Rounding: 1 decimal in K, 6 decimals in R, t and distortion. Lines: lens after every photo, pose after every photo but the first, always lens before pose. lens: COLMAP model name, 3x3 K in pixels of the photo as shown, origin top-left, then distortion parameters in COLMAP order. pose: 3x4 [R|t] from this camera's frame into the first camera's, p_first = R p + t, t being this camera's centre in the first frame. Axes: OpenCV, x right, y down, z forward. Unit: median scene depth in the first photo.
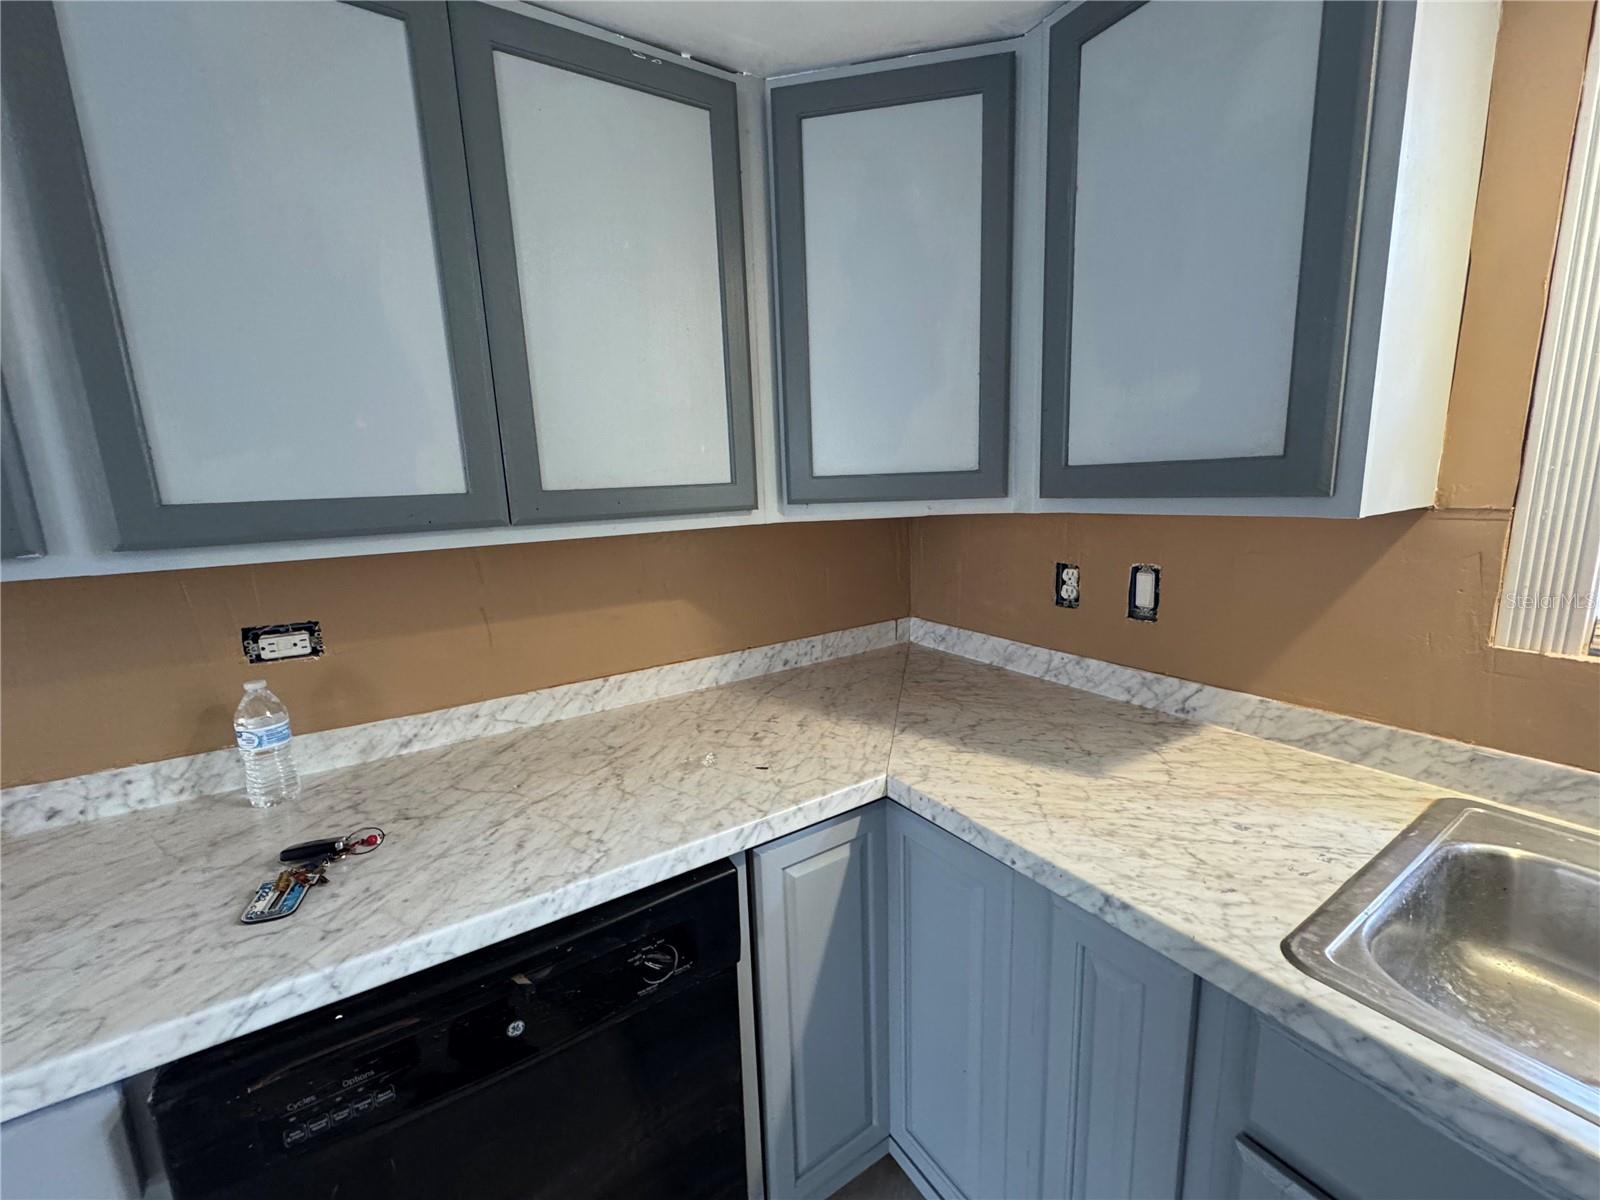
lens RADIAL K [[635.4, 0, 794.4], [0, 635.4, 599.3], [0, 0, 1]] dist [-0.003678, 0.000837]
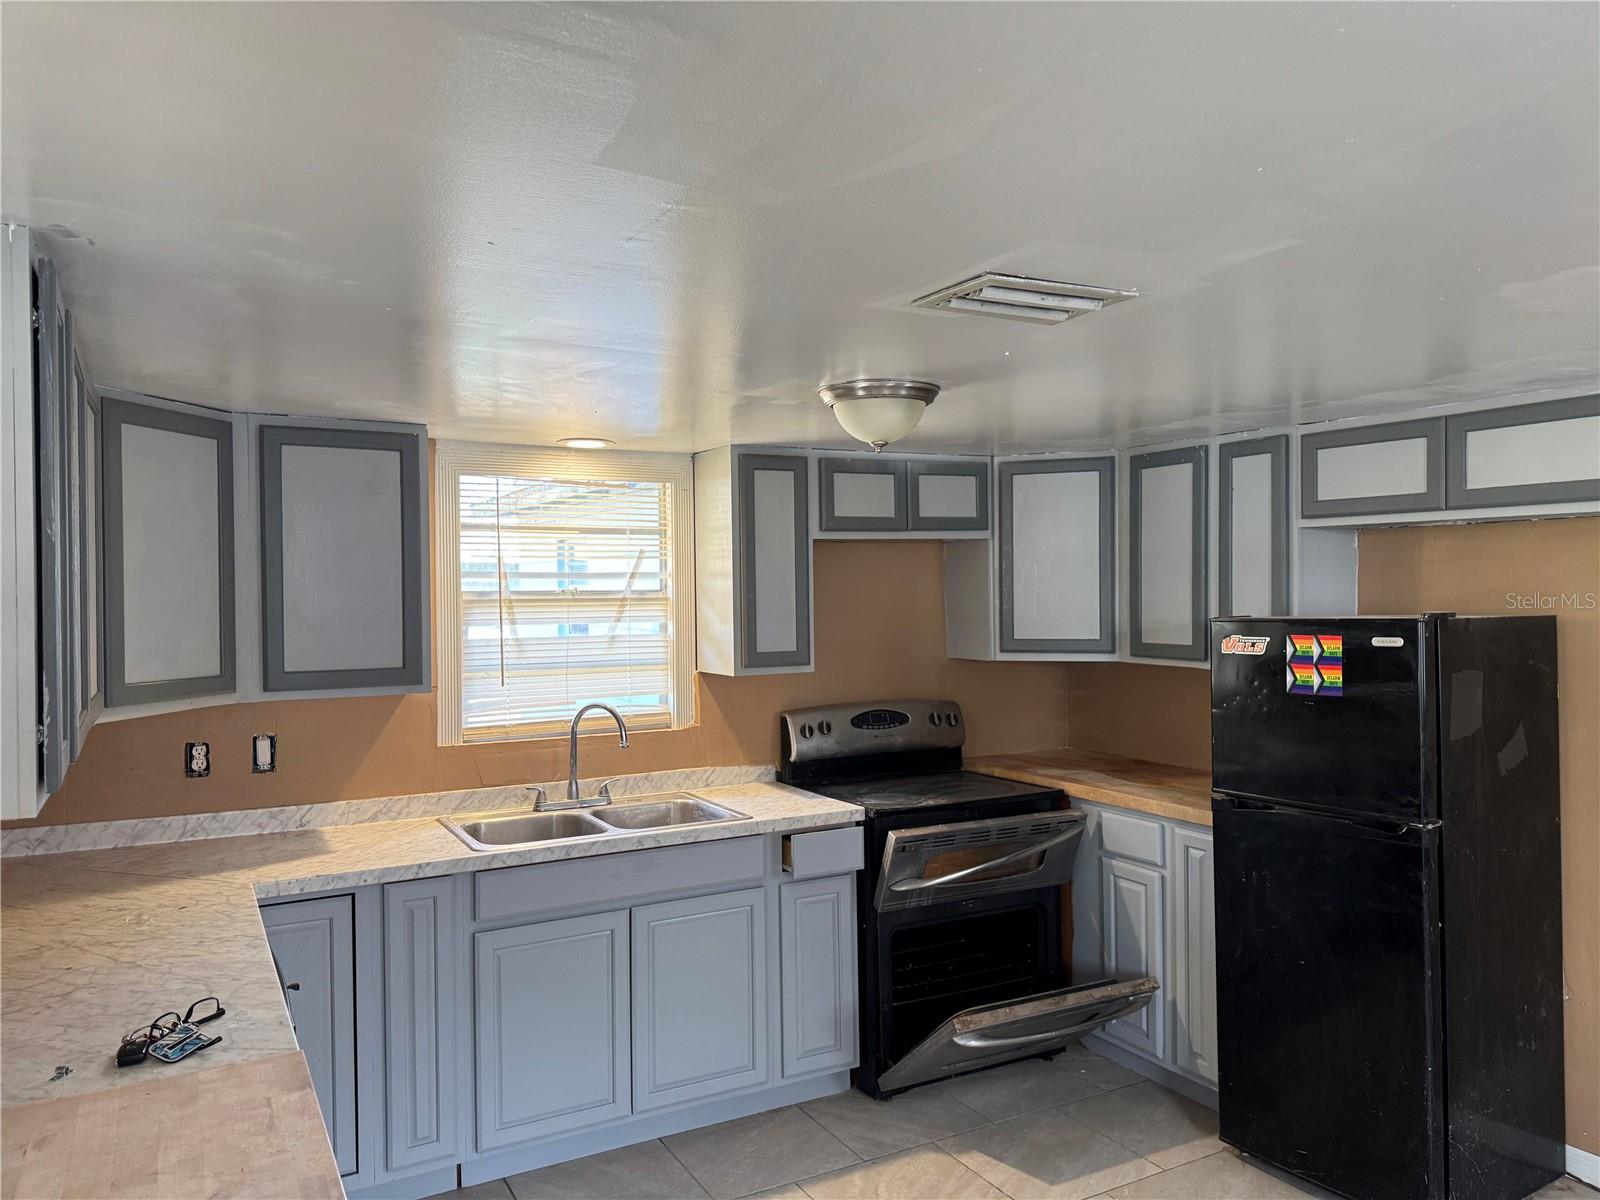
lens RADIAL K [[1126.3, 0, 803.1], [0, 1126.3, 605.6], [0, 0, 1]] dist [0.046524, -0.049826]
pose [[0.062133, 0.029164, 0.997642, -2.002495], [0.182304, 0.982425, -0.040073, -0.014053], [-0.981277, 0.184363, 0.055724, -0.419766]]
